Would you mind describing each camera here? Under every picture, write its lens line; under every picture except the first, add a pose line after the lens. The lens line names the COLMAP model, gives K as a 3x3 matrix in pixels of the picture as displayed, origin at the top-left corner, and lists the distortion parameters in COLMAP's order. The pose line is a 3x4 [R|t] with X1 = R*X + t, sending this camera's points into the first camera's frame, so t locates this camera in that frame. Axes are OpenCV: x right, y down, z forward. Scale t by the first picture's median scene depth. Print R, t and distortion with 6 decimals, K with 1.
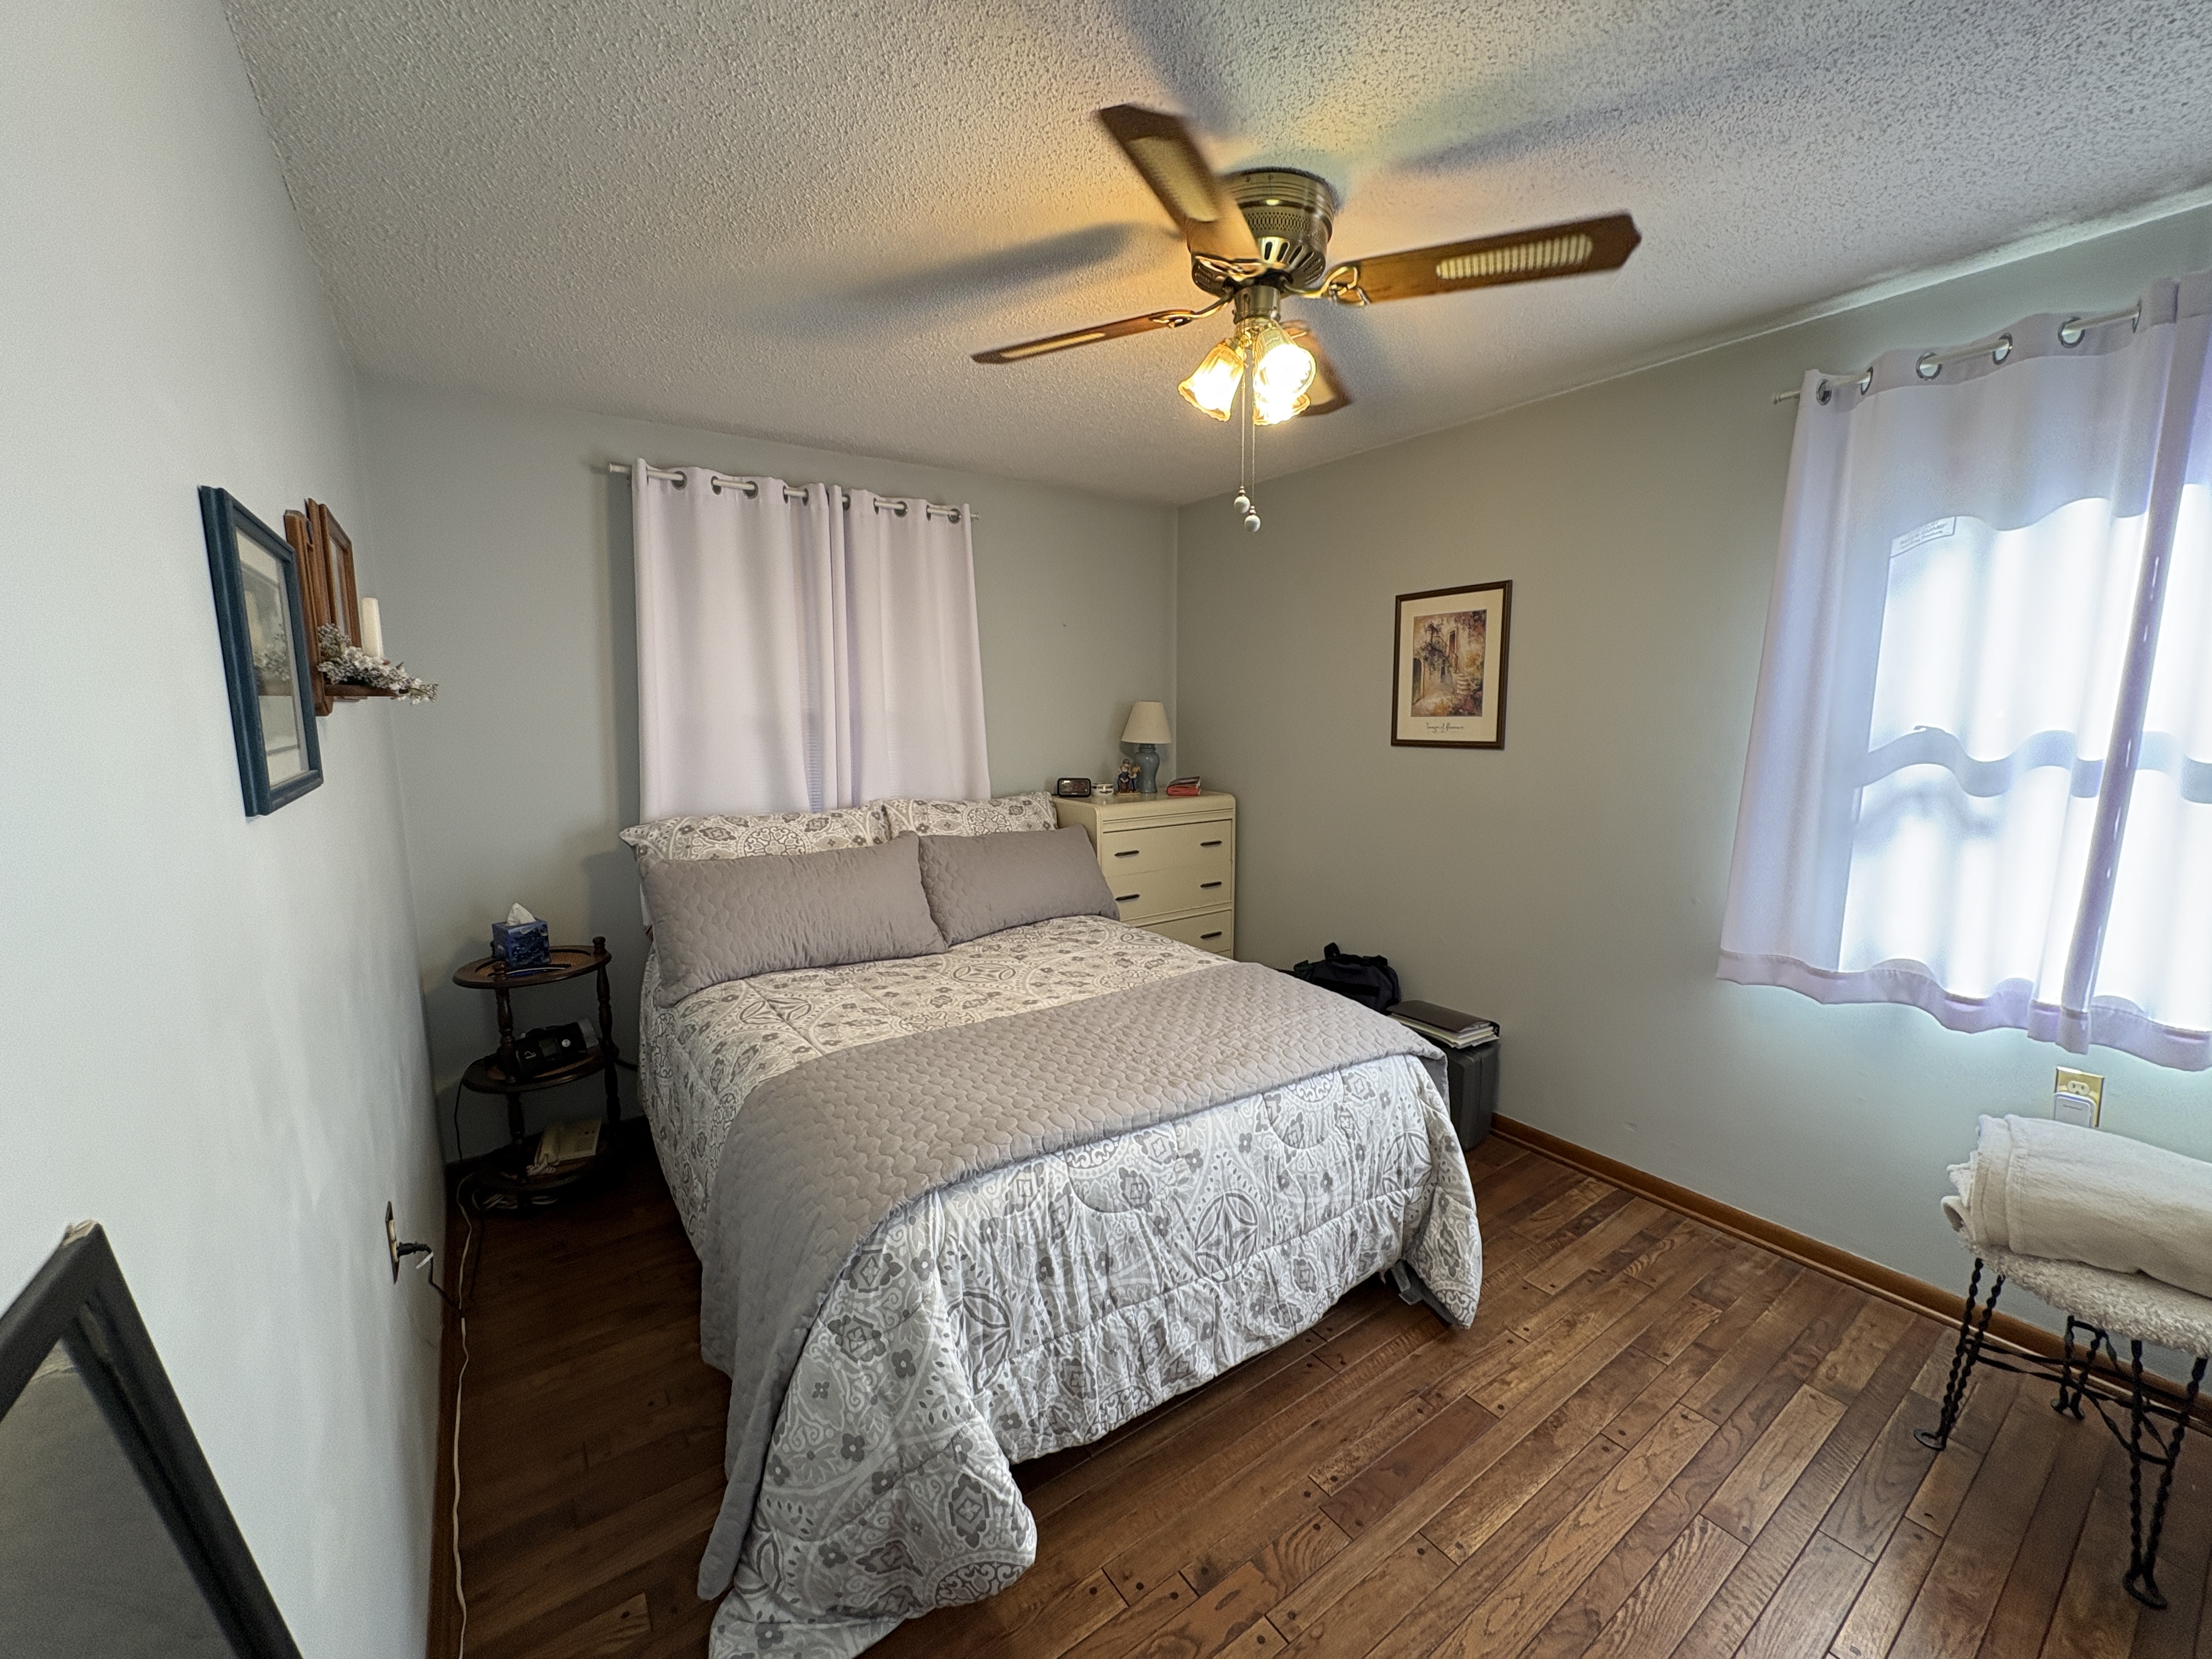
lens RADIAL K [[886.8, 0, 1109.9], [0, 886.8, 825.4], [0, 0, 1]] dist [-0.000450, -0.000181]
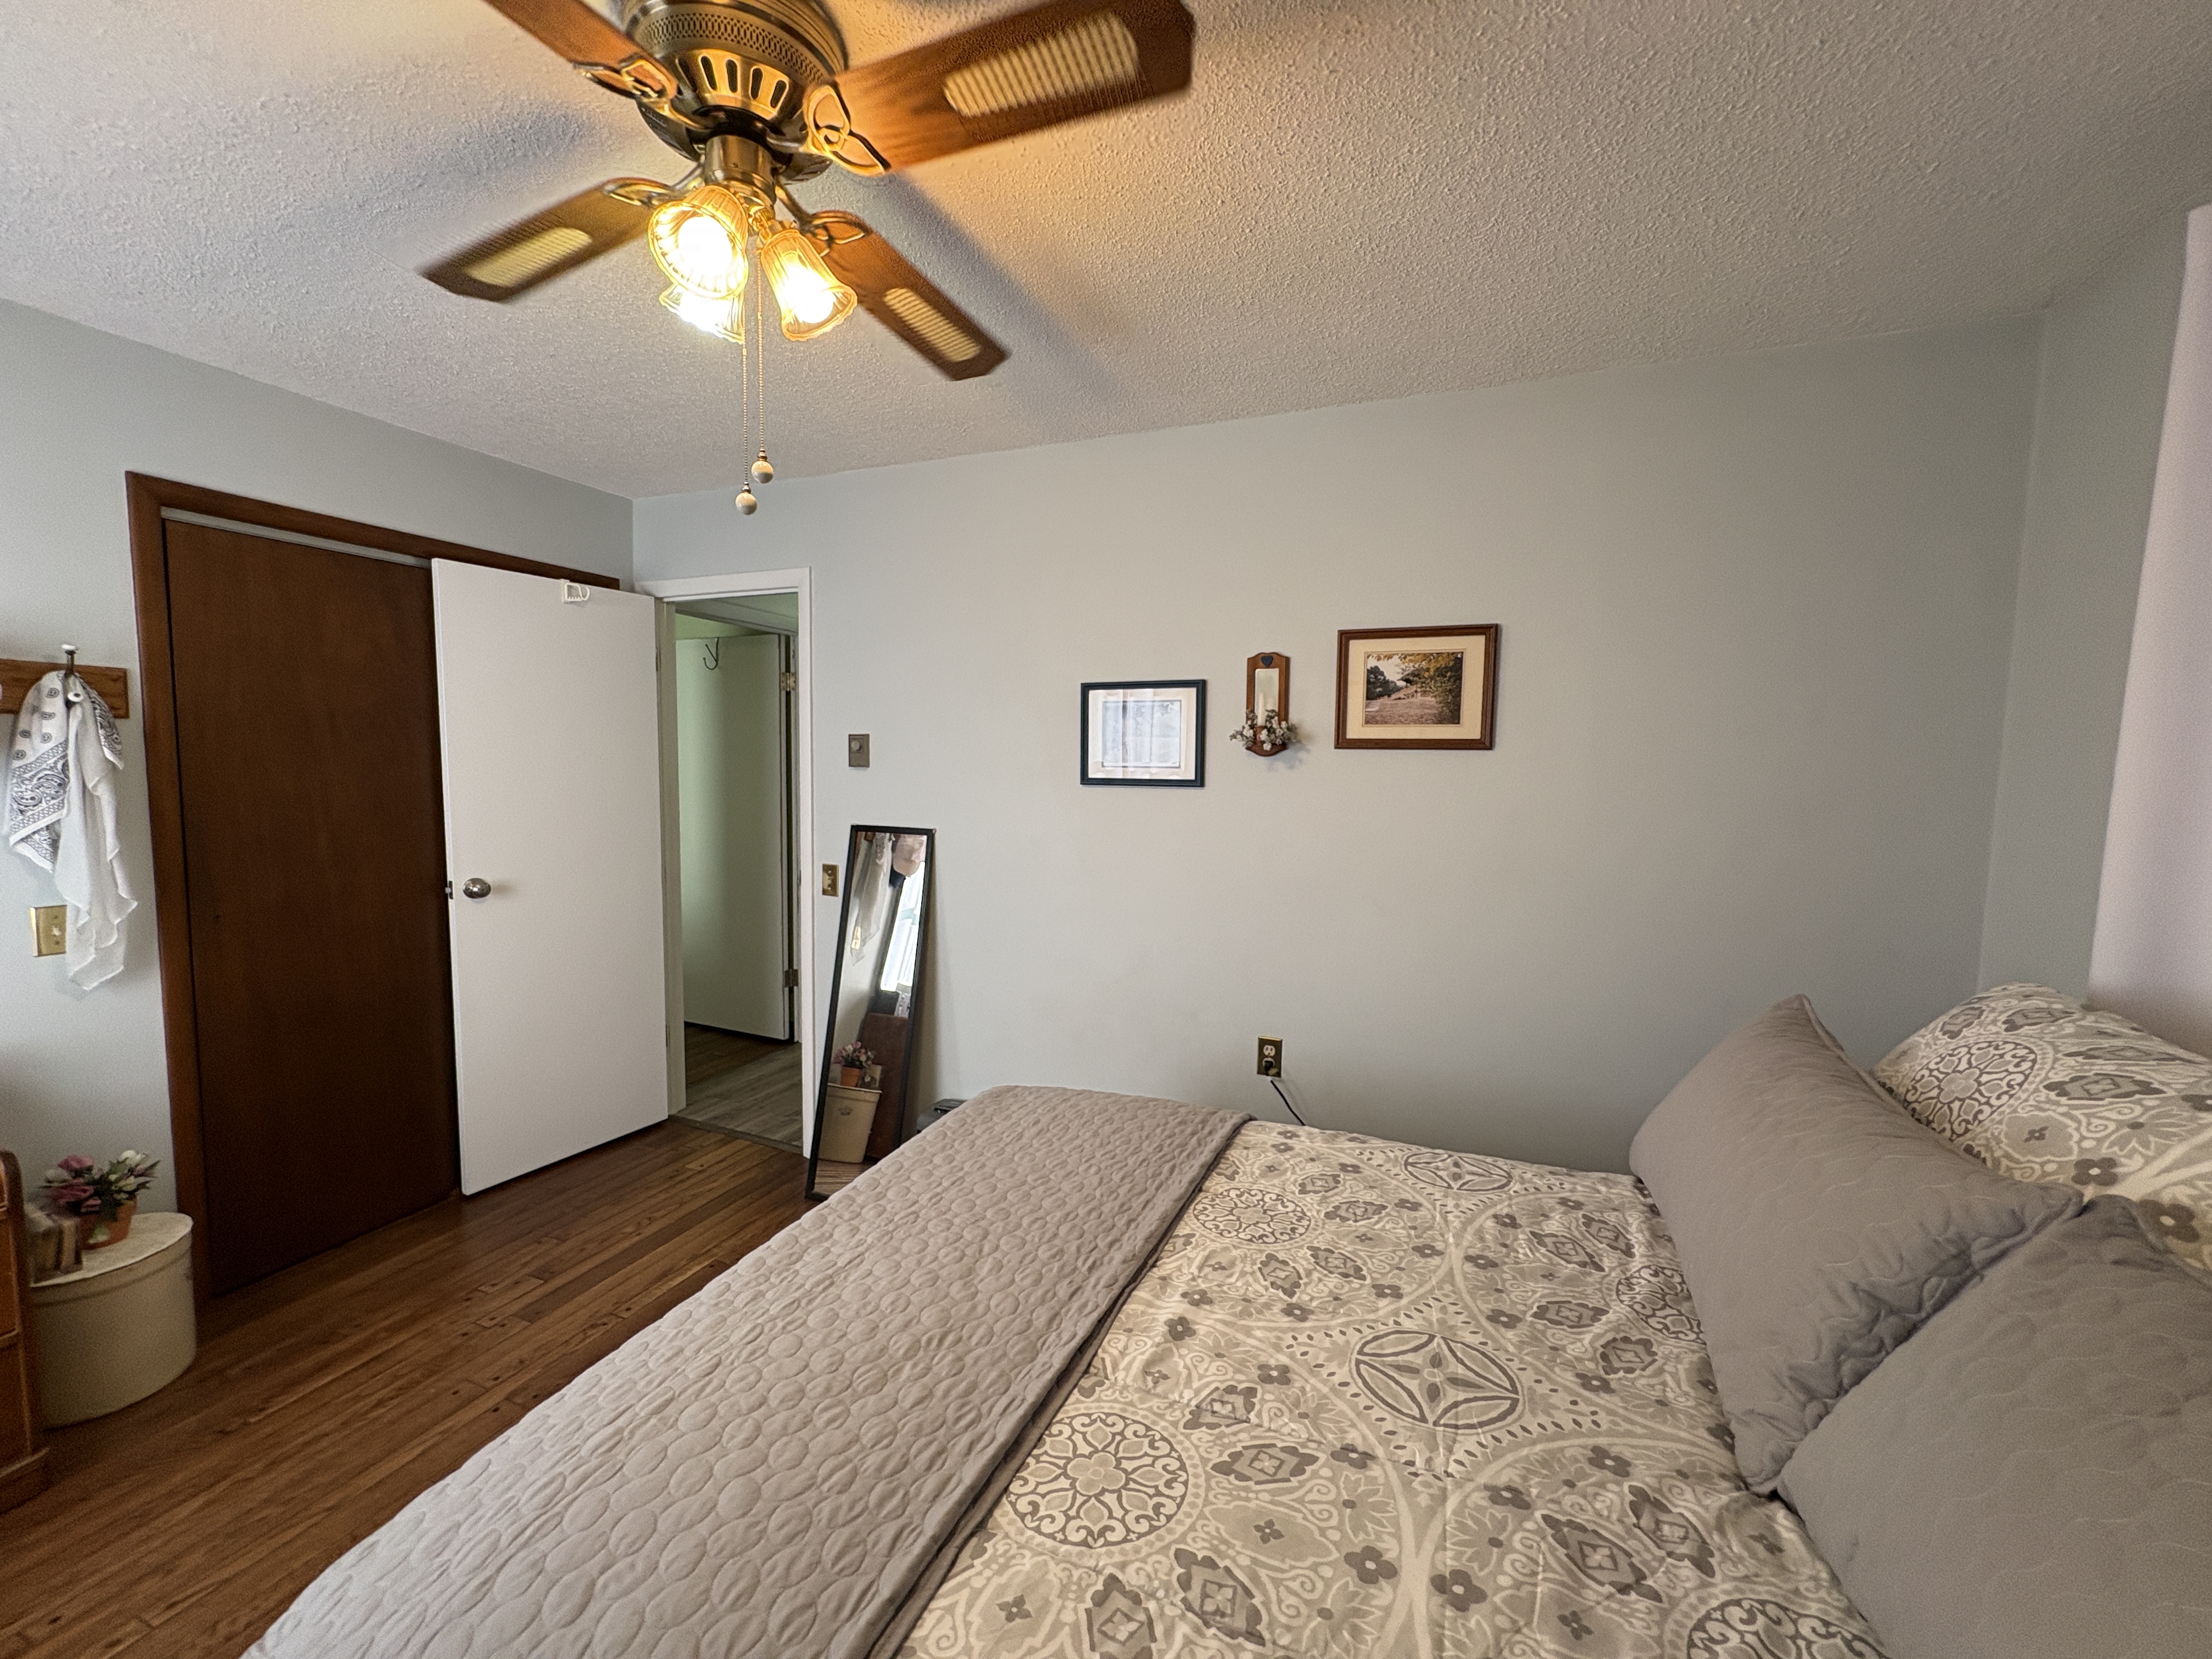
lens RADIAL K [[886.8, 0, 1109.9], [0, 886.8, 825.4], [0, 0, 1]] dist [-0.000450, -0.000181]
pose [[-0.847418, 0.033178, -0.529889, 0.214601], [-0.081130, 0.978232, 0.190996, -0.165653], [0.524691, 0.204843, -0.826280, 1.286585]]
